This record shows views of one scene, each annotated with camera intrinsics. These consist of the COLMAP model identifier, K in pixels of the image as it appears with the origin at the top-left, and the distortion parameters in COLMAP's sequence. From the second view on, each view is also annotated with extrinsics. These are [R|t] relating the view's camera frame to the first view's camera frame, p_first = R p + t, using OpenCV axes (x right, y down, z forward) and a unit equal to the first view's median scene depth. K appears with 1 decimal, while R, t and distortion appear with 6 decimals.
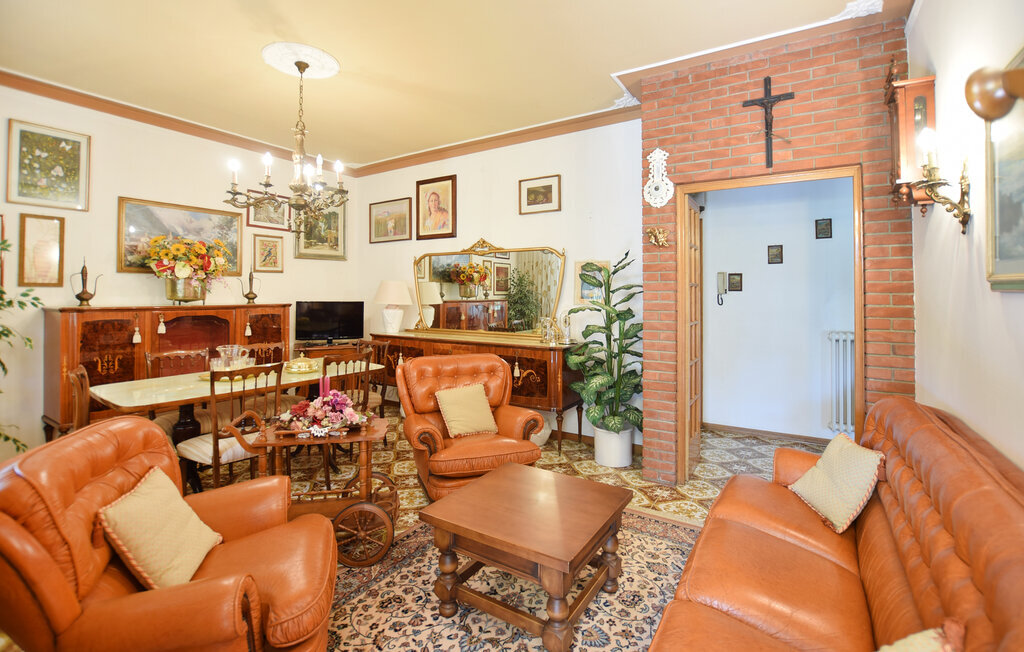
lens RADIAL K [[455.3, 0, 515.1], [0, 455.3, 308.6], [0, 0, 1]] dist [-0.022857, 0.000006]
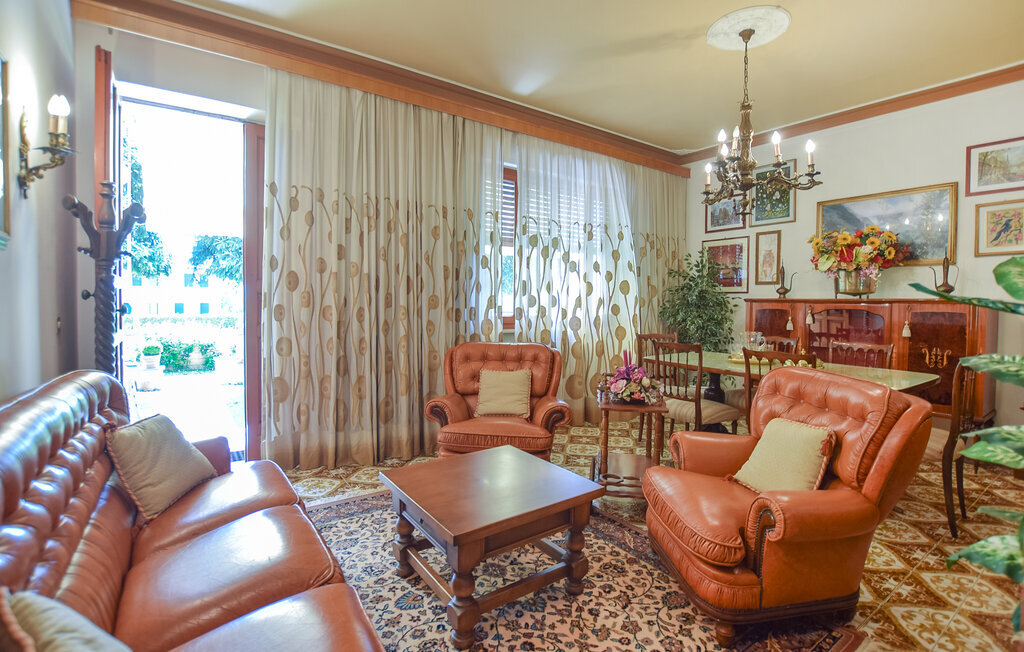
lens RADIAL K [[470.7, 0, 528.9], [0, 470.7, 328.8], [0, 0, 1]] dist [-0.024433, -0.000122]
pose [[-0.353578, 0.045950, -0.934276, 0.670779], [-0.038105, 0.997256, 0.063468, 0.029485], [0.934629, 0.058042, -0.350857, 1.027534]]
